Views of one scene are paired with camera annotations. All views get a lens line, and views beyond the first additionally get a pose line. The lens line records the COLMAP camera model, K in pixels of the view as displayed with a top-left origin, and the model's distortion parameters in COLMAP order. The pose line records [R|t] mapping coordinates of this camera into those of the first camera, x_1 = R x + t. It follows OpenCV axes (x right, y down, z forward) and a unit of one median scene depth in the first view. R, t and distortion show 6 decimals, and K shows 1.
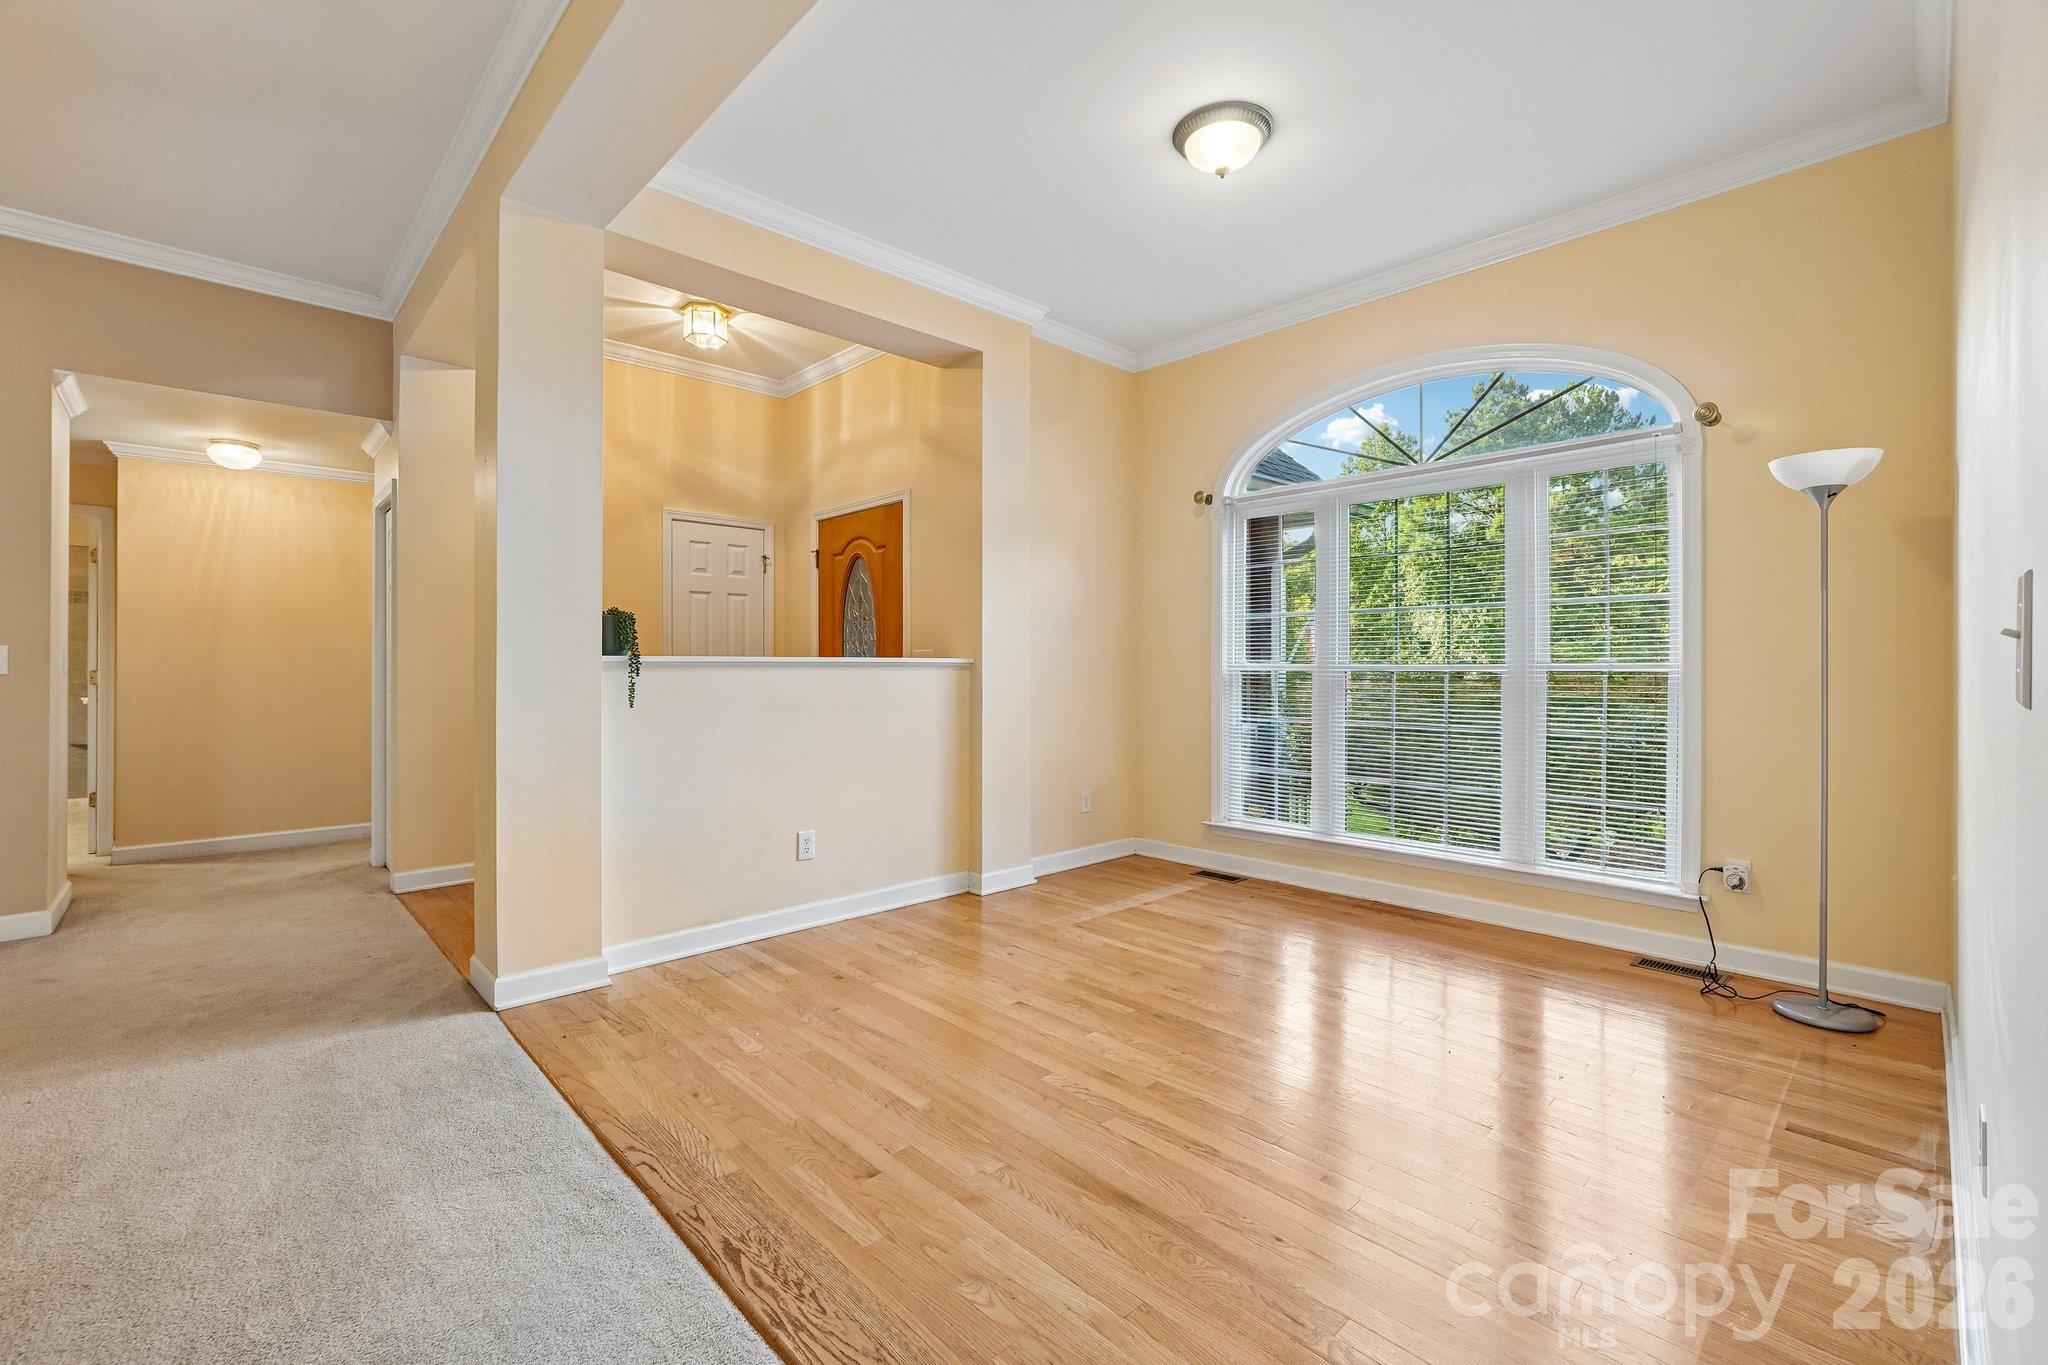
lens RADIAL K [[874.7, 0, 1033.3], [0, 874.7, 665.5], [0, 0, 1]] dist [-0.004365, 0.001306]
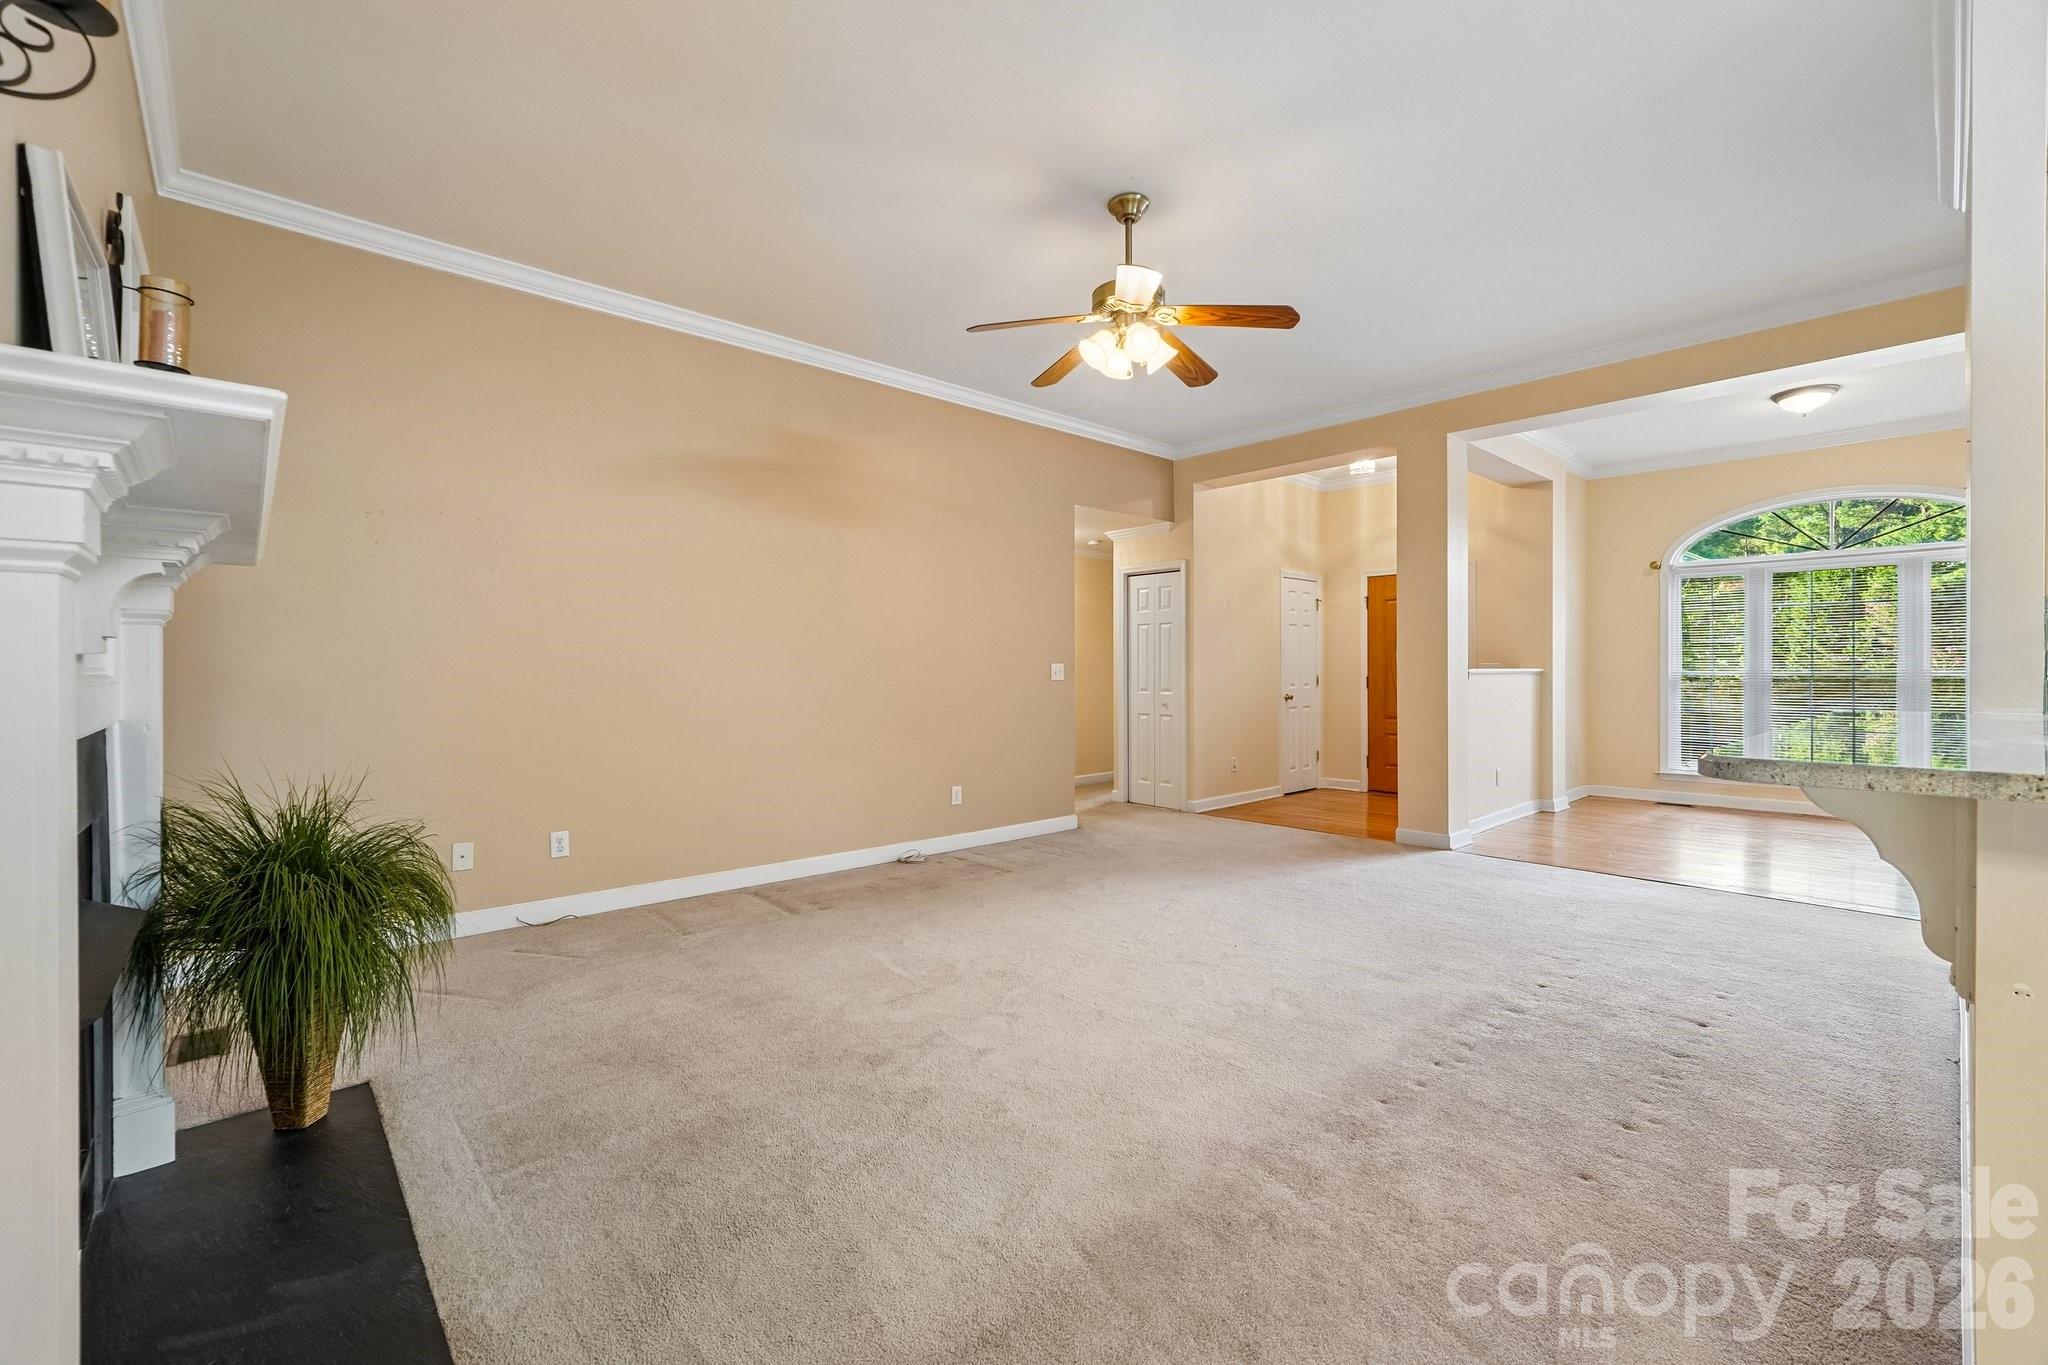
lens RADIAL K [[874.7, 0, 1018.5], [0, 874.7, 684.6], [0, 0, 1]] dist [-0.004365, 0.001306]
pose [[0.999910, -0.001221, -0.013345, -1.184973], [0.001468, 0.999826, 0.018575, -0.012210], [0.013320, -0.018592, 0.999738, -0.740600]]
